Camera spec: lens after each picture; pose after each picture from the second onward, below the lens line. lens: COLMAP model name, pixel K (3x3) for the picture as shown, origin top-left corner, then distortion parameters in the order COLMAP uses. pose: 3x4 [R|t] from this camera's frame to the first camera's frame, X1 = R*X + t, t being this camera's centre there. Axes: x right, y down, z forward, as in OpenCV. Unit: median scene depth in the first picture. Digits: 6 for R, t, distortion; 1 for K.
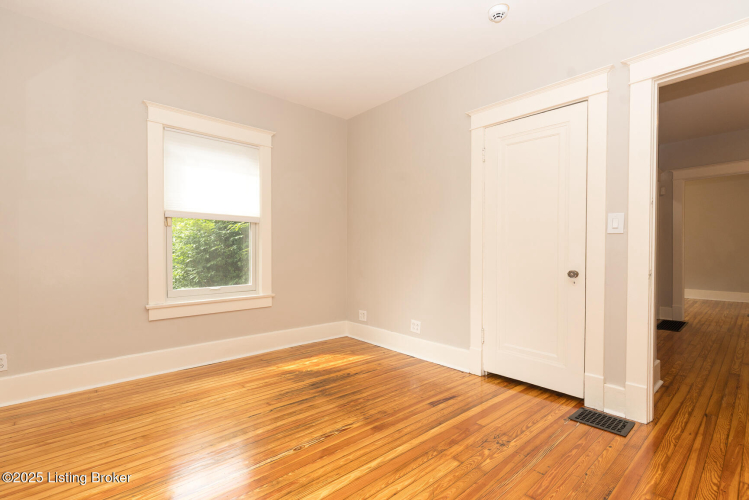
lens RADIAL K [[340.6, 0, 369.7], [0, 340.6, 253.7], [0, 0, 1]] dist [0.002842, 0.000021]
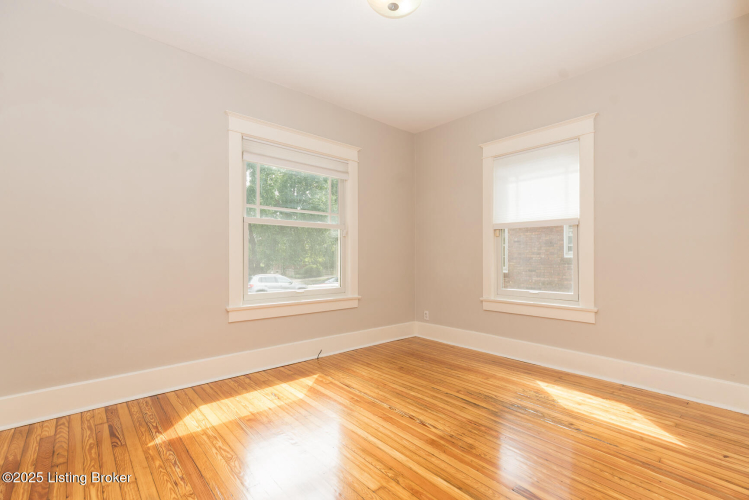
lens RADIAL K [[340.6, 0, 369.7], [0, 340.6, 253.7], [0, 0, 1]] dist [0.002842, 0.000021]
pose [[-0.009909, -0.008992, -0.999910, 0.809922], [-0.006441, 0.999939, -0.008928, -0.005585], [0.999930, 0.006352, -0.009966, 0.681892]]
